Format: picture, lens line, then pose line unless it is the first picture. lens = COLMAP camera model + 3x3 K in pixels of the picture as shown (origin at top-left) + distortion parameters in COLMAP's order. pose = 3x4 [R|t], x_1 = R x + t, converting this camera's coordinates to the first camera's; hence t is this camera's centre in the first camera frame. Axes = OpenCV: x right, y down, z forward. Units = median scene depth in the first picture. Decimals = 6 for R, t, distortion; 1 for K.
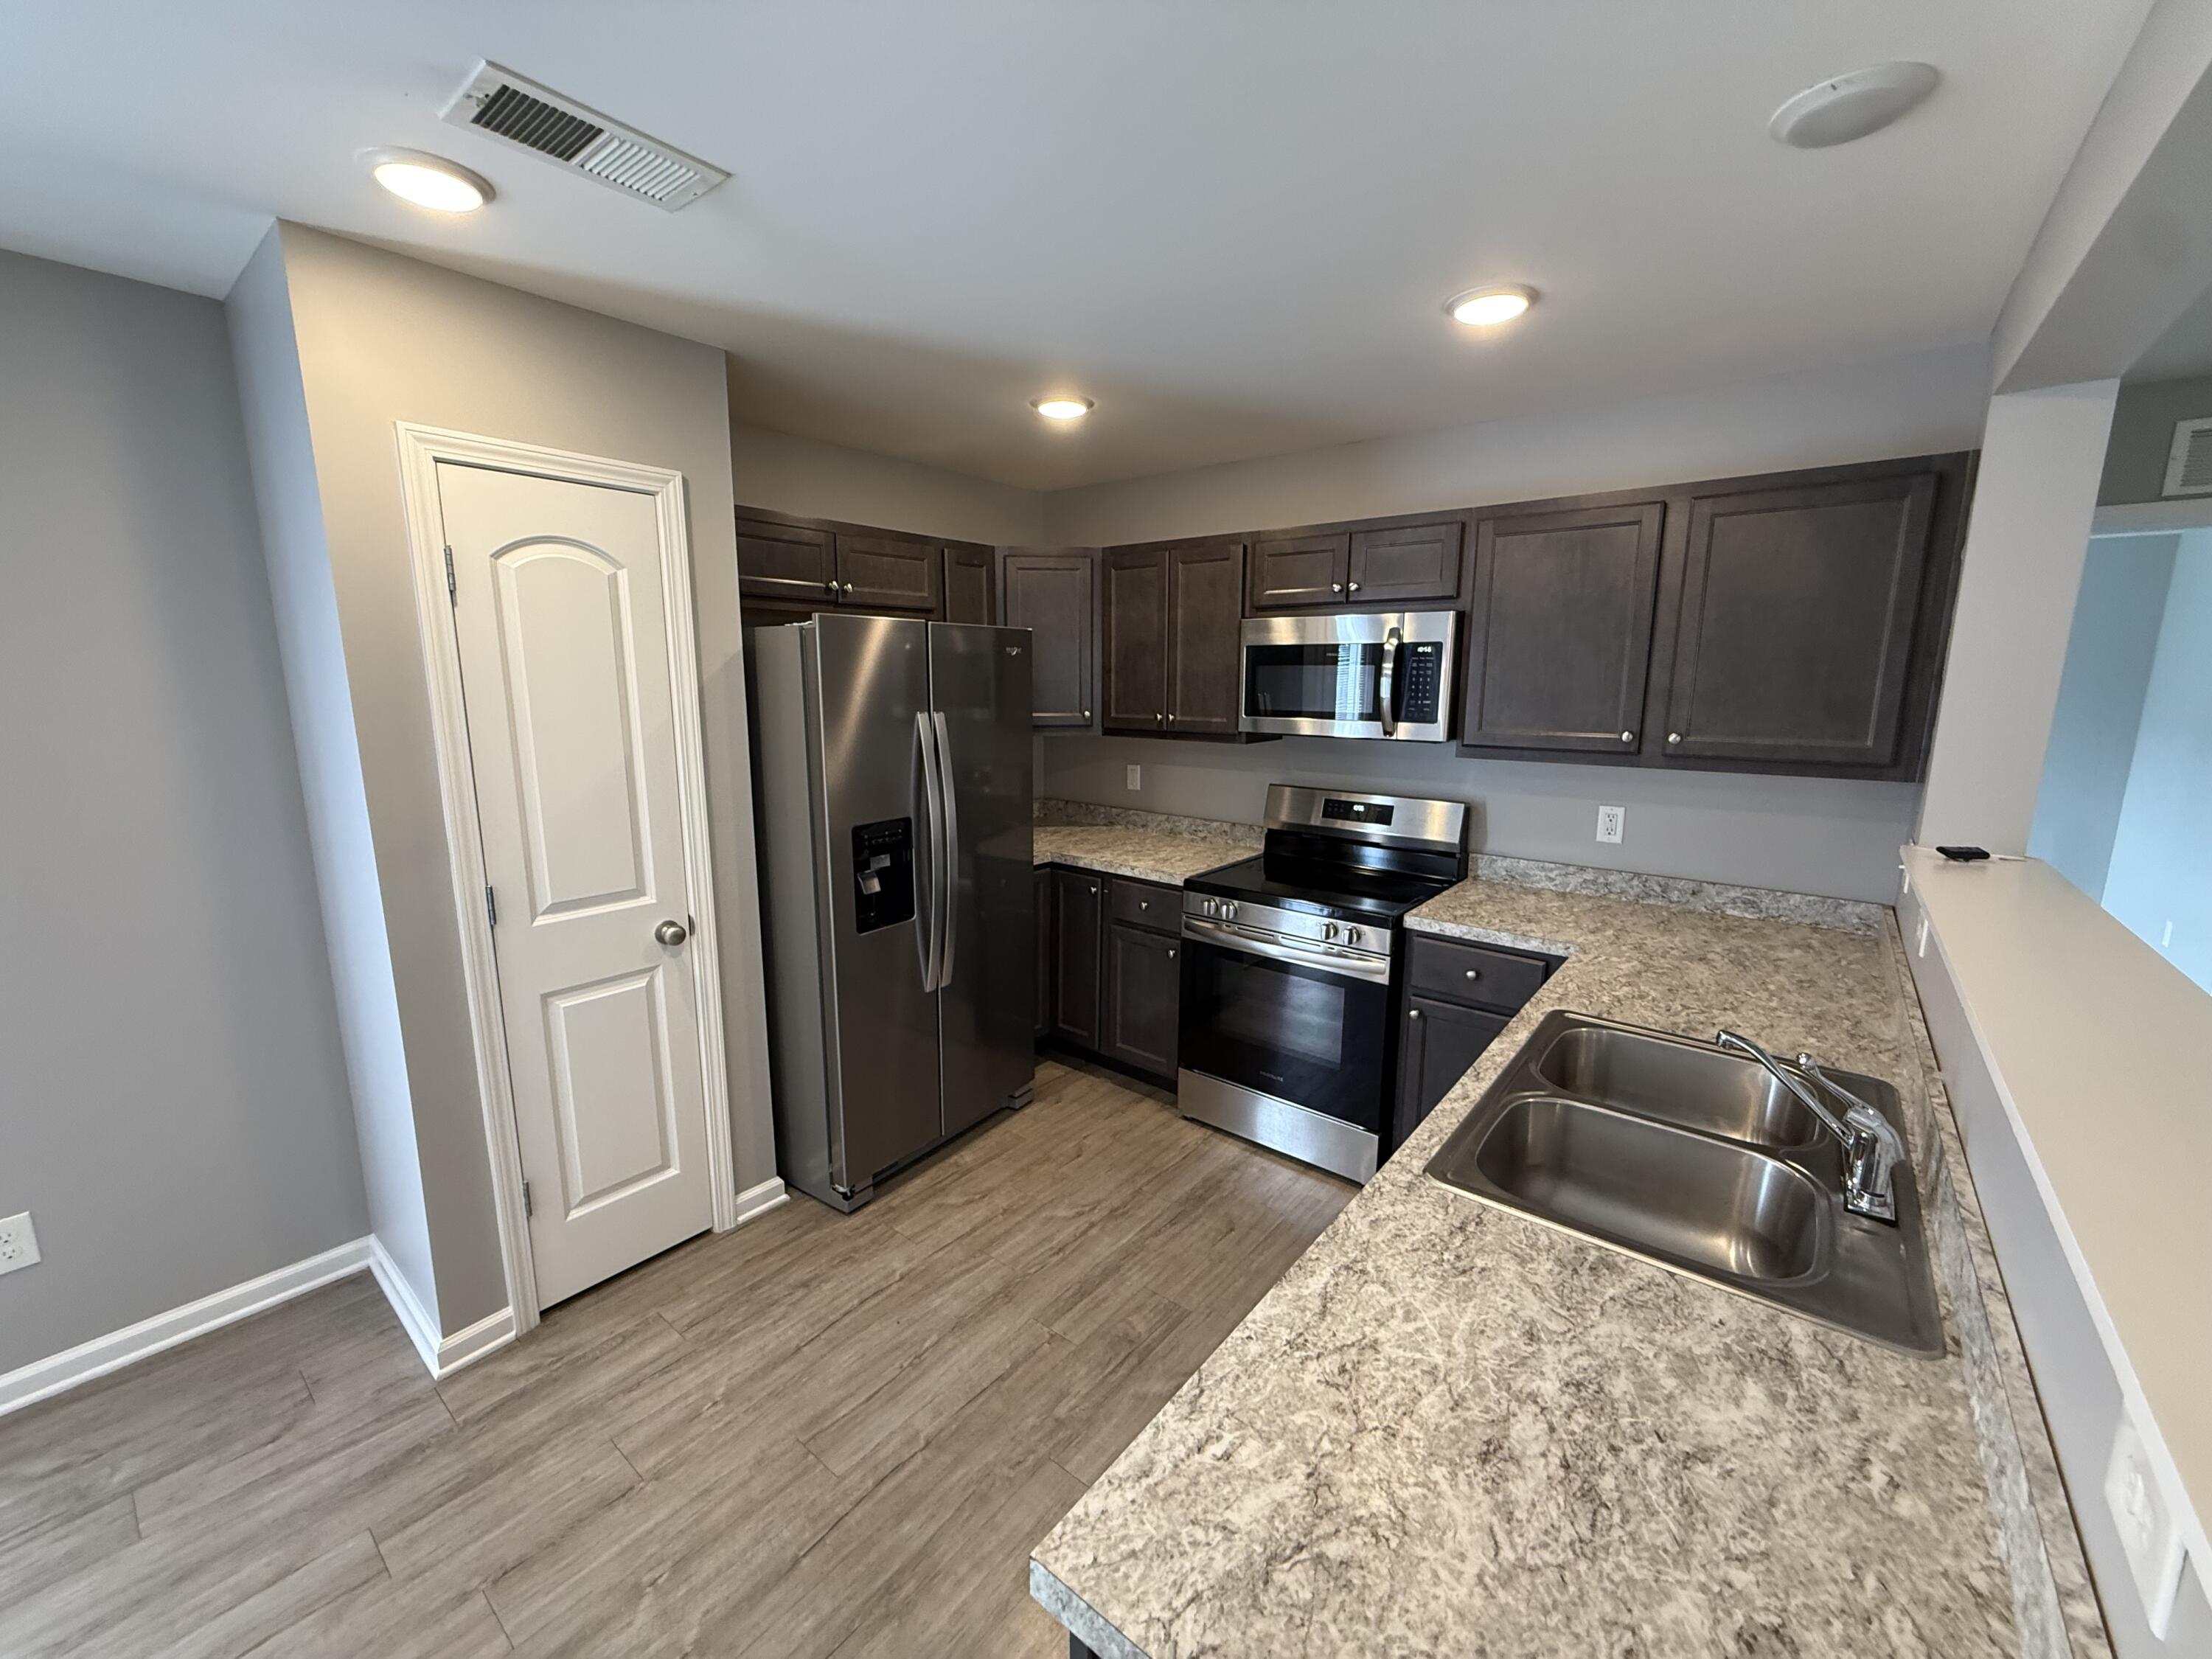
lens RADIAL K [[879.8, 0, 1098.2], [0, 879.8, 831.5], [0, 0, 1]] dist [0.000973, -0.000211]
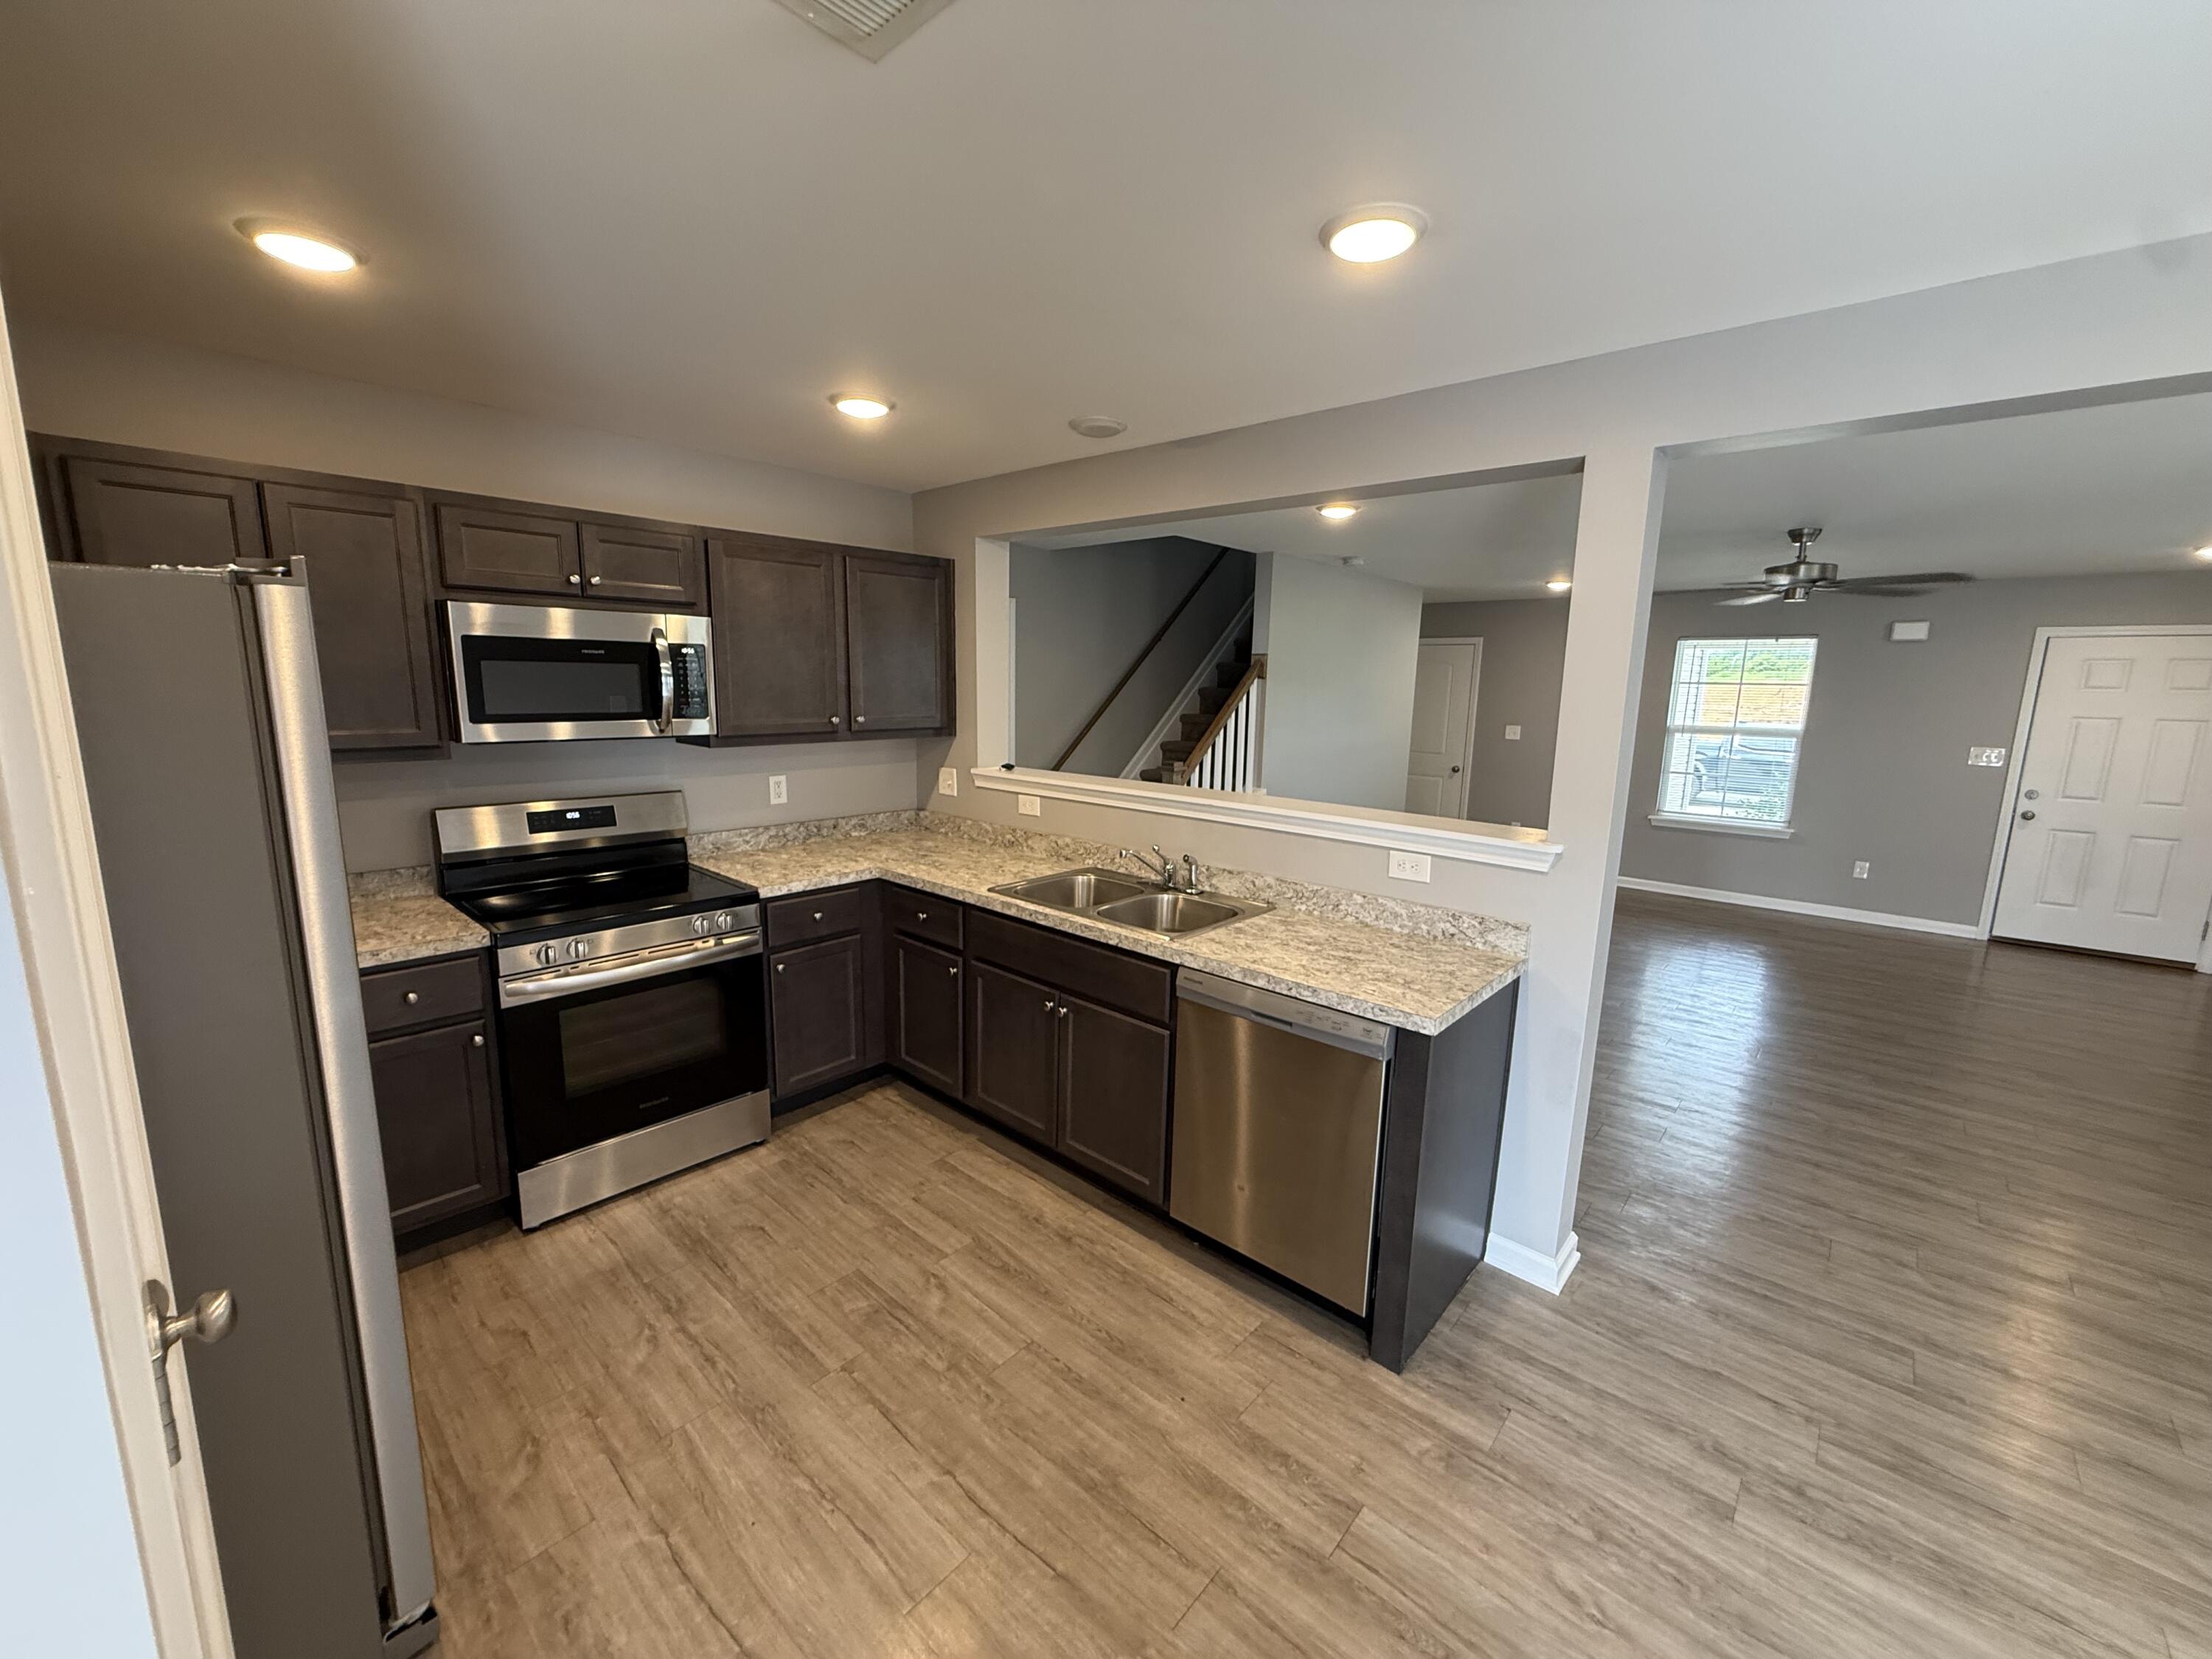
lens RADIAL K [[879.8, 0, 1098.2], [0, 879.8, 831.5], [0, 0, 1]] dist [0.000973, -0.000211]
pose [[0.056520, -0.173513, 0.983208, -0.790976], [0.158006, 0.973927, 0.162792, -0.098699], [-0.985819, 0.146151, 0.082463, 0.506748]]
